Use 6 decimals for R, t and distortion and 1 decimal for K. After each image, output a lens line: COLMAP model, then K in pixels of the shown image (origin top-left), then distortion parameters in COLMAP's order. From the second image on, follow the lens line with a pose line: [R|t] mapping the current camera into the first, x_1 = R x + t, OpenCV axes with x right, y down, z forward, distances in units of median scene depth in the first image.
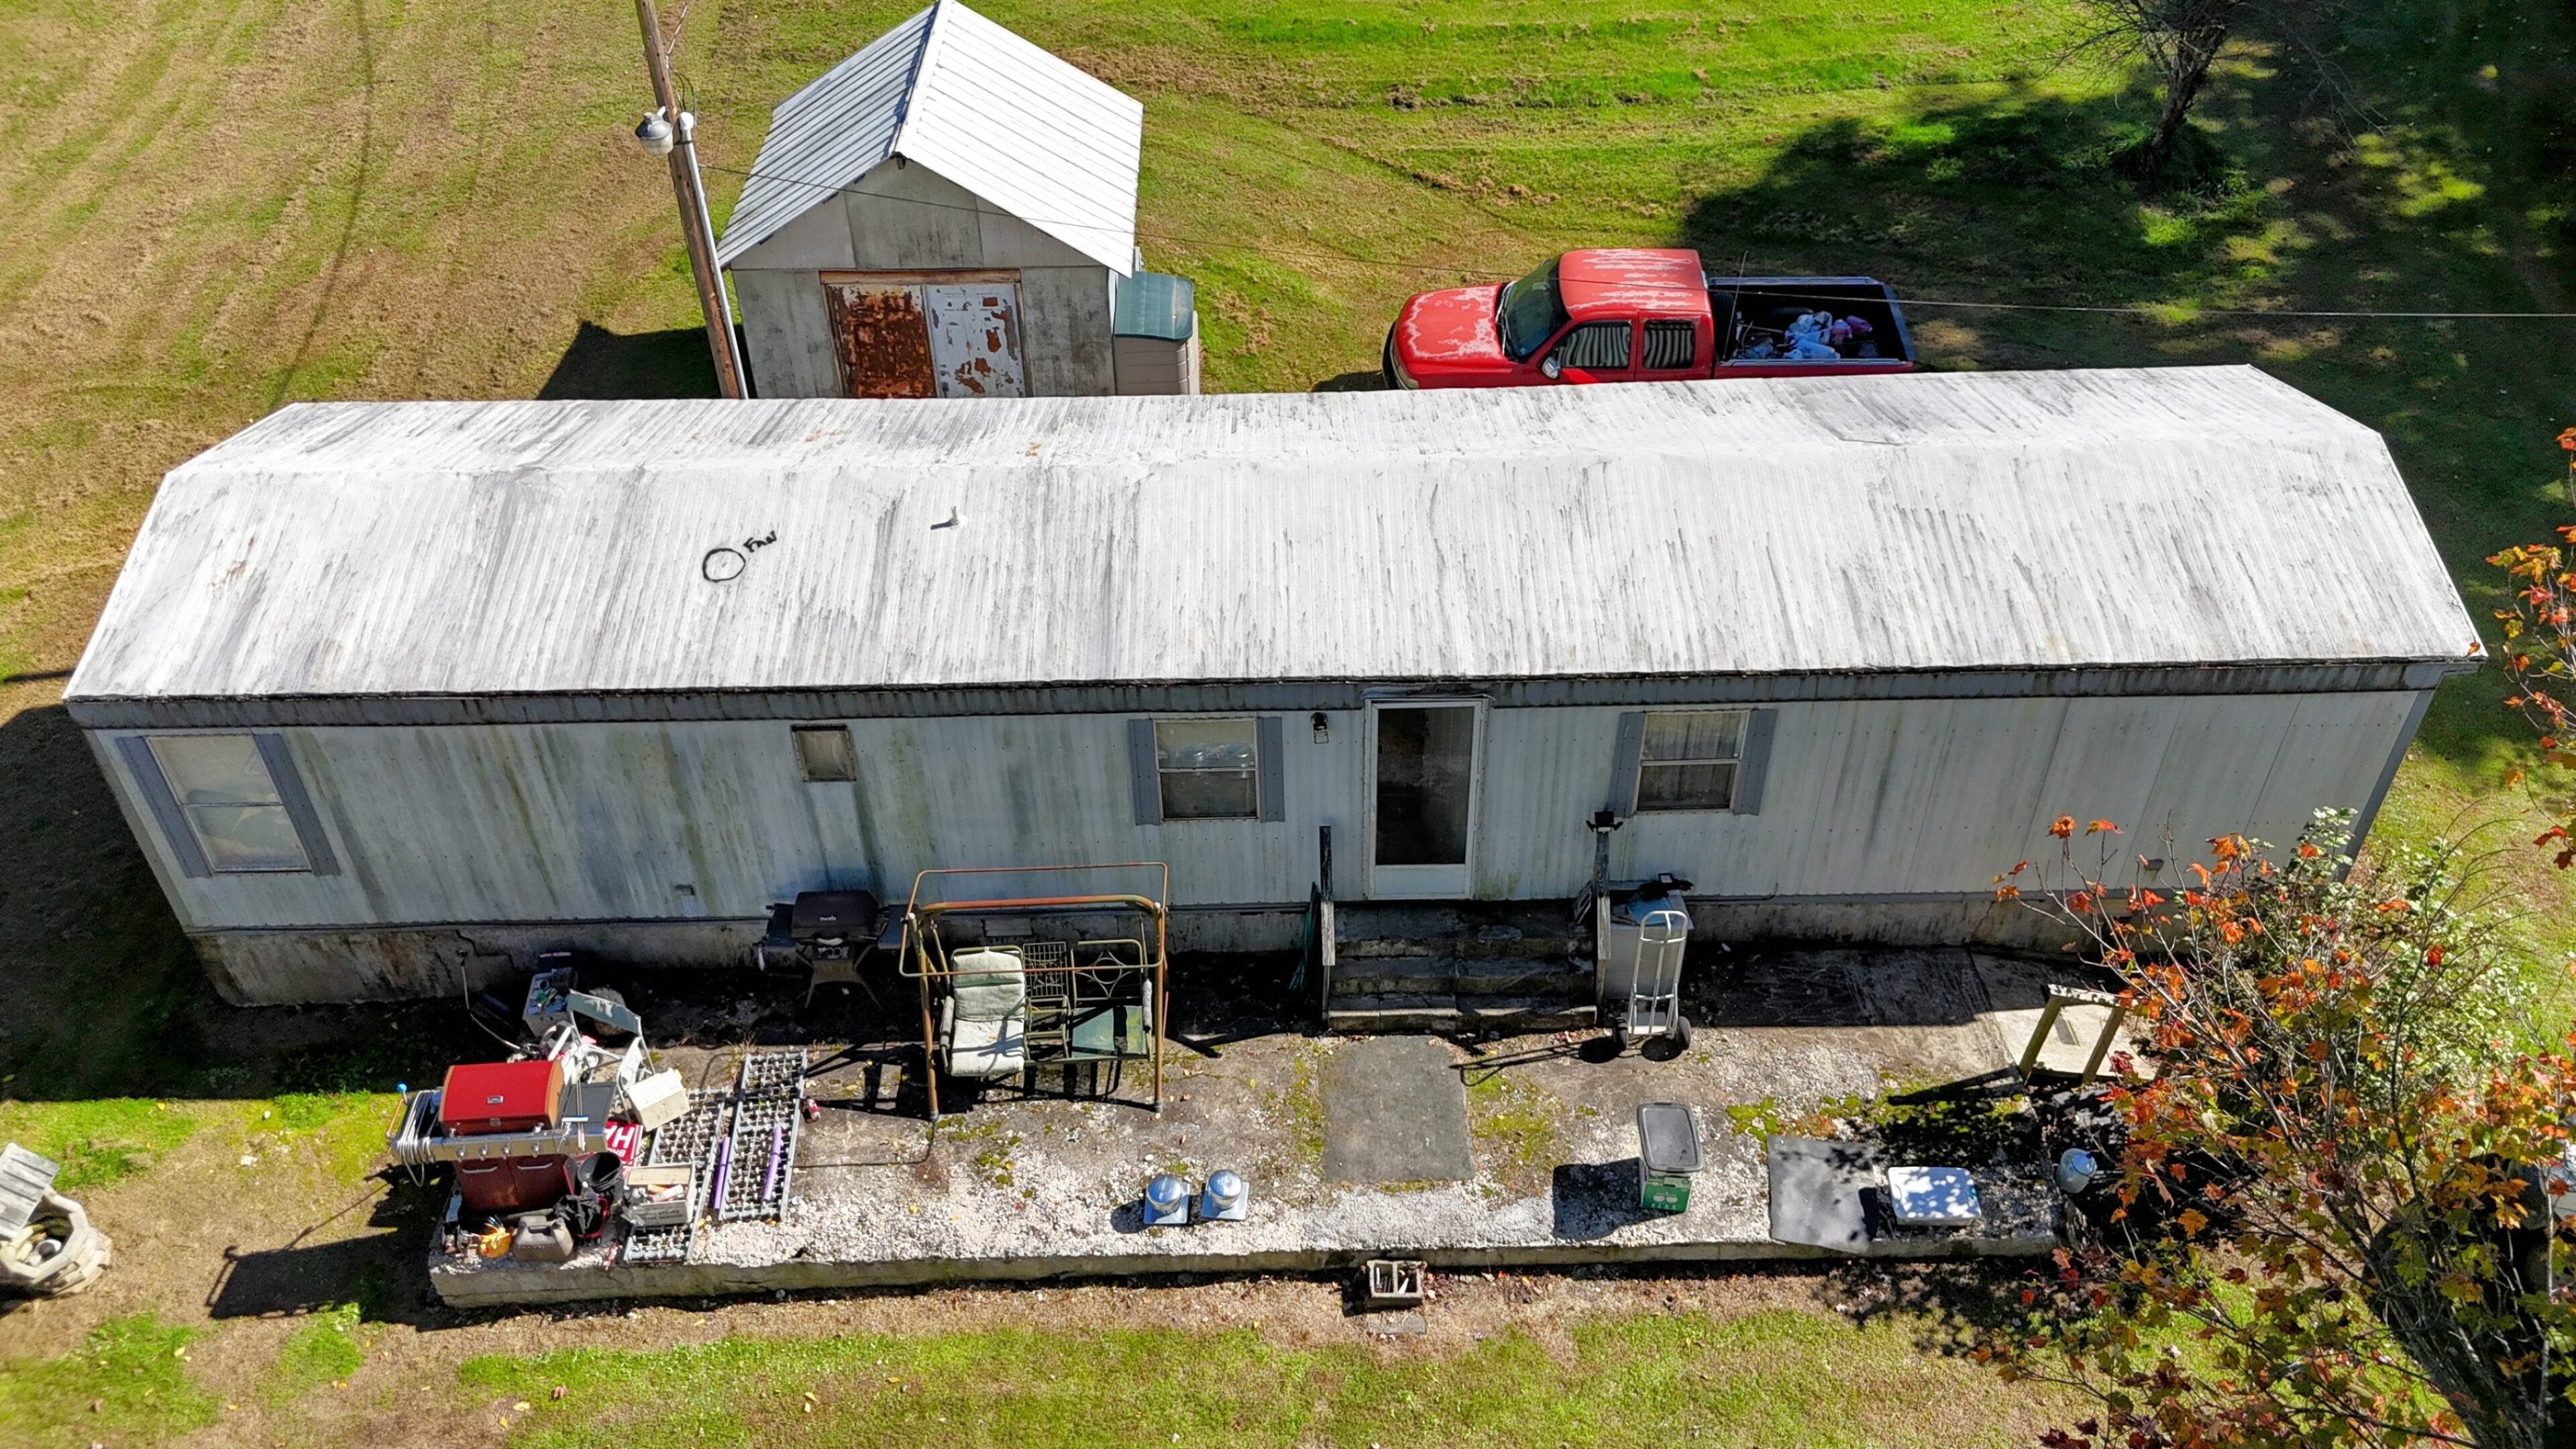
lens RADIAL K [[1862.5, 0, 1288.0], [0, 1862.5, 724.5], [0, 0, 1]] dist [0.067124, -0.055767]
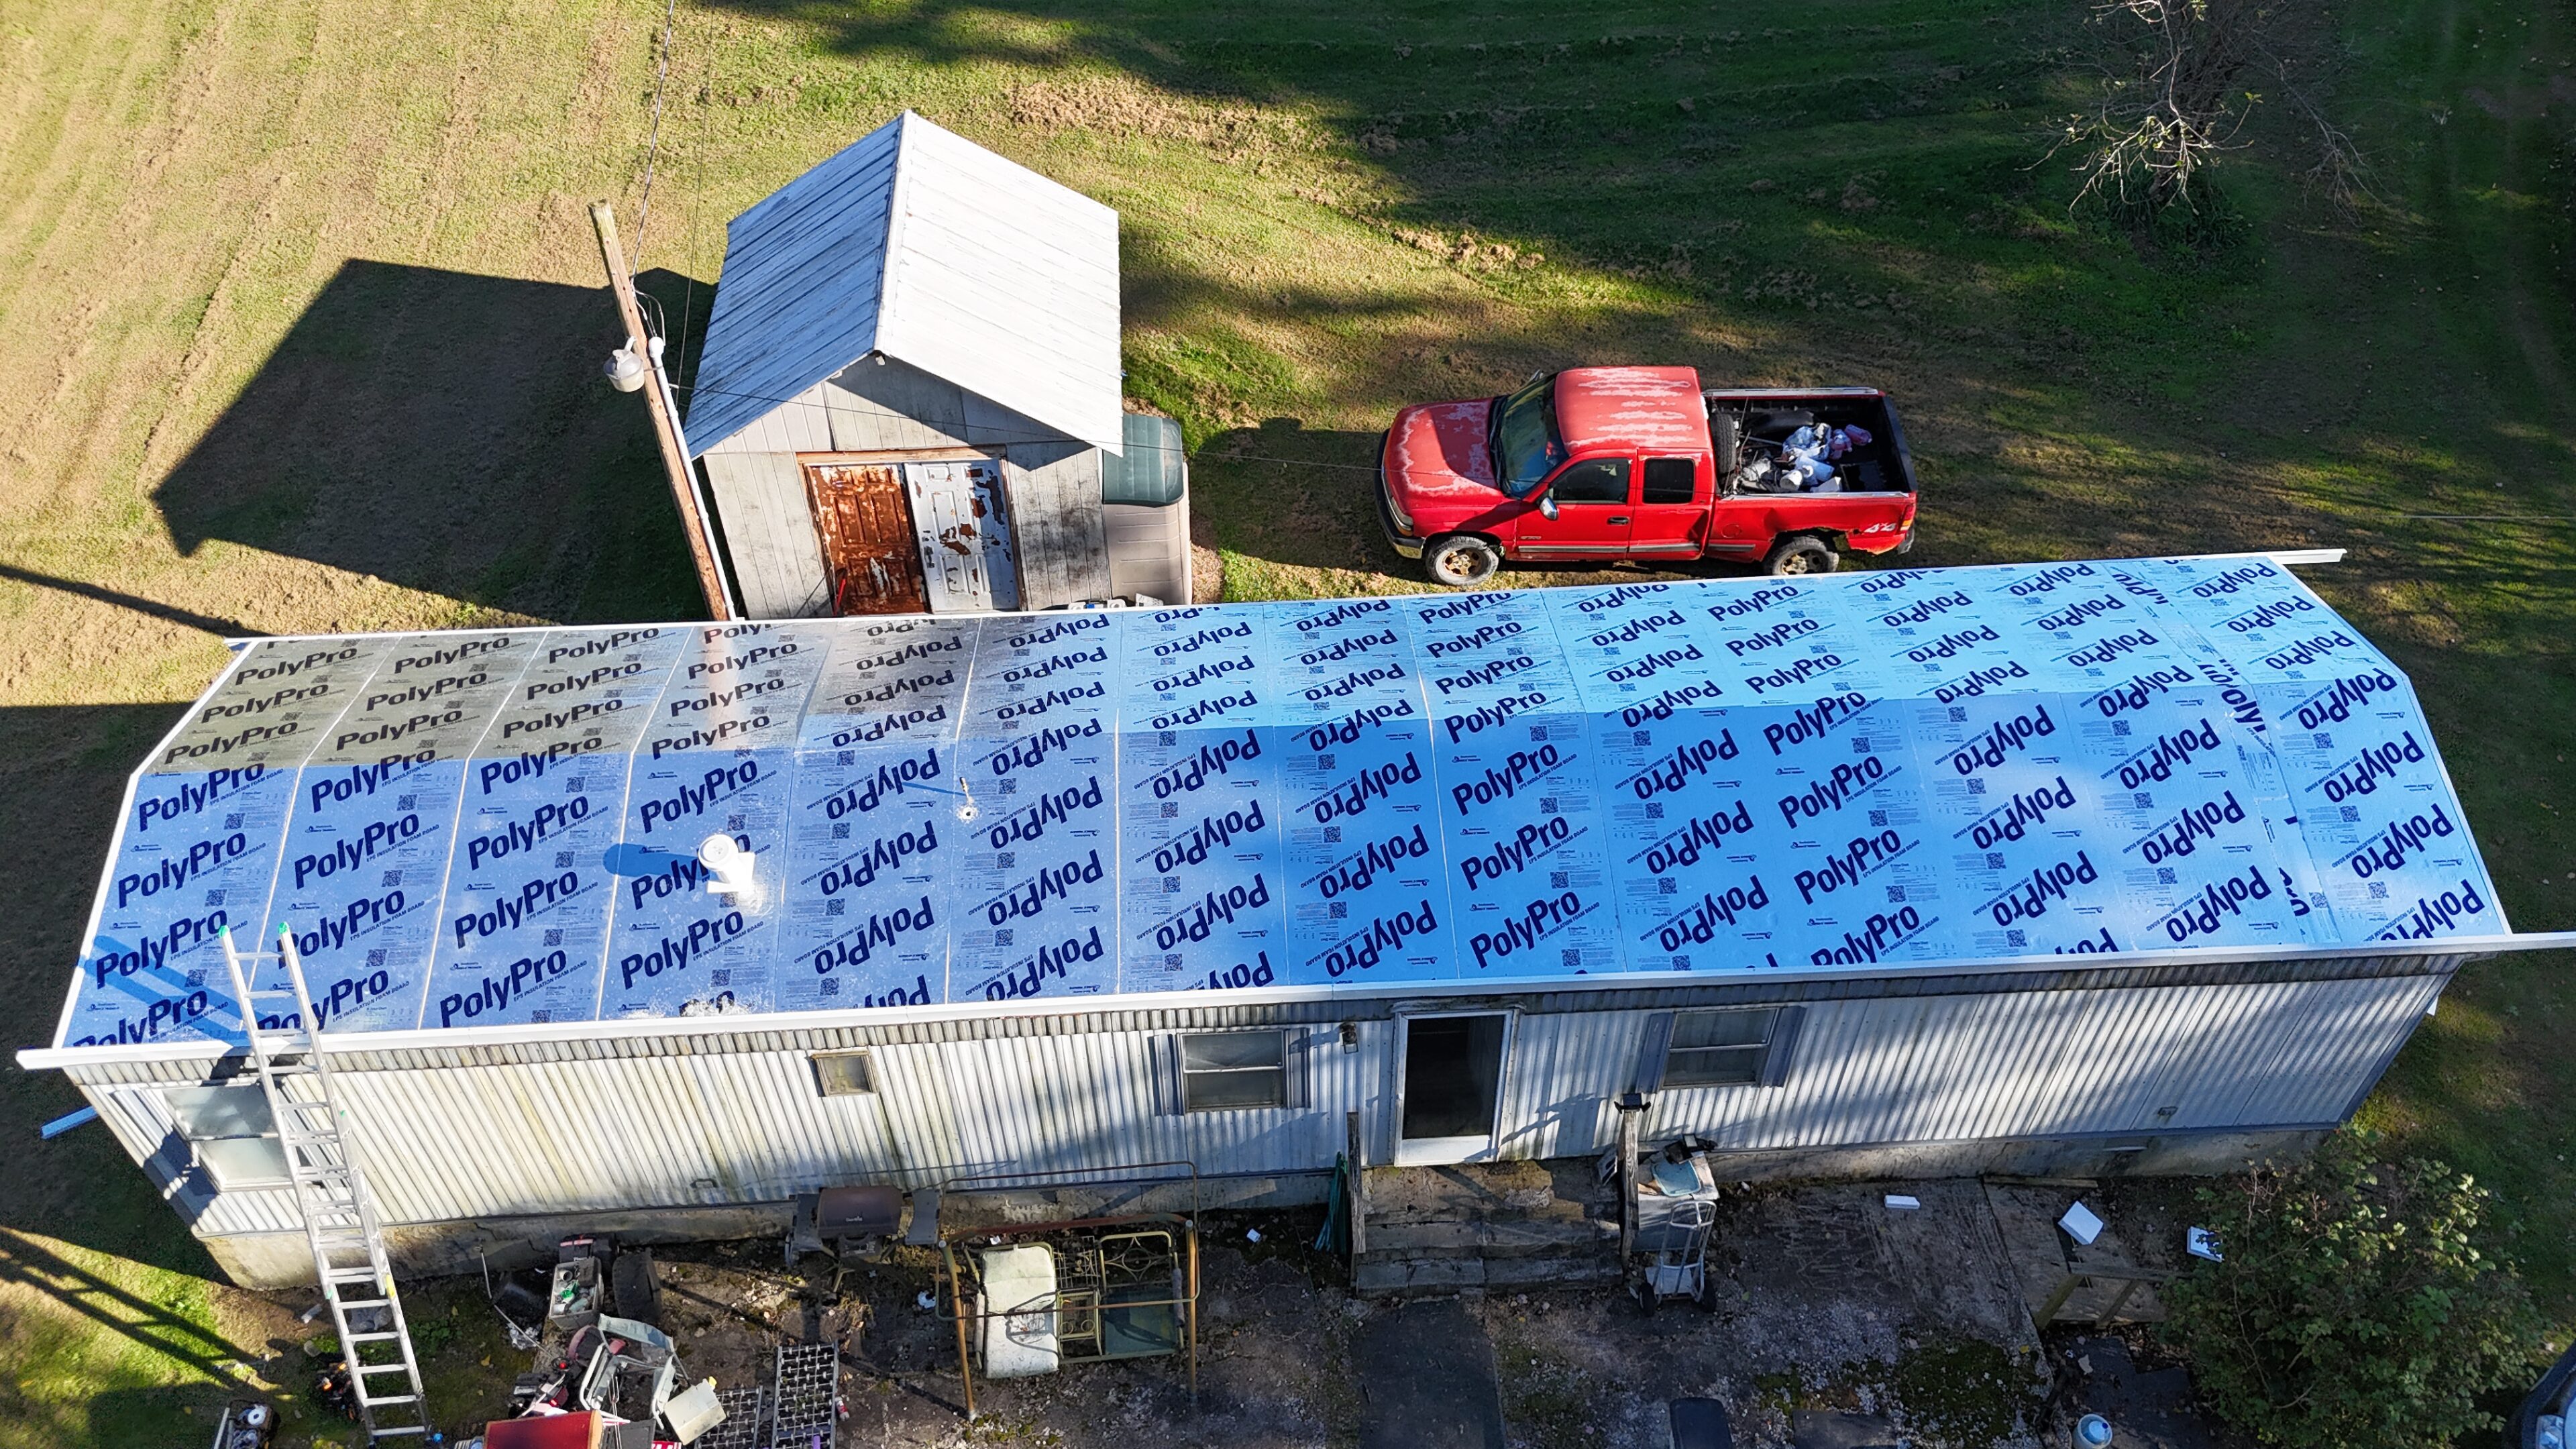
lens RADIAL K [[1862.5, 0, 1288.0], [0, 1862.5, 724.5], [0, 0, 1]] dist [0.067124, -0.055767]
pose [[0.999224, -0.024727, 0.030649, -0.038131], [0.021283, 0.993924, 0.107995, -0.247620], [-0.033133, -0.107259, 0.993679, 0.028877]]
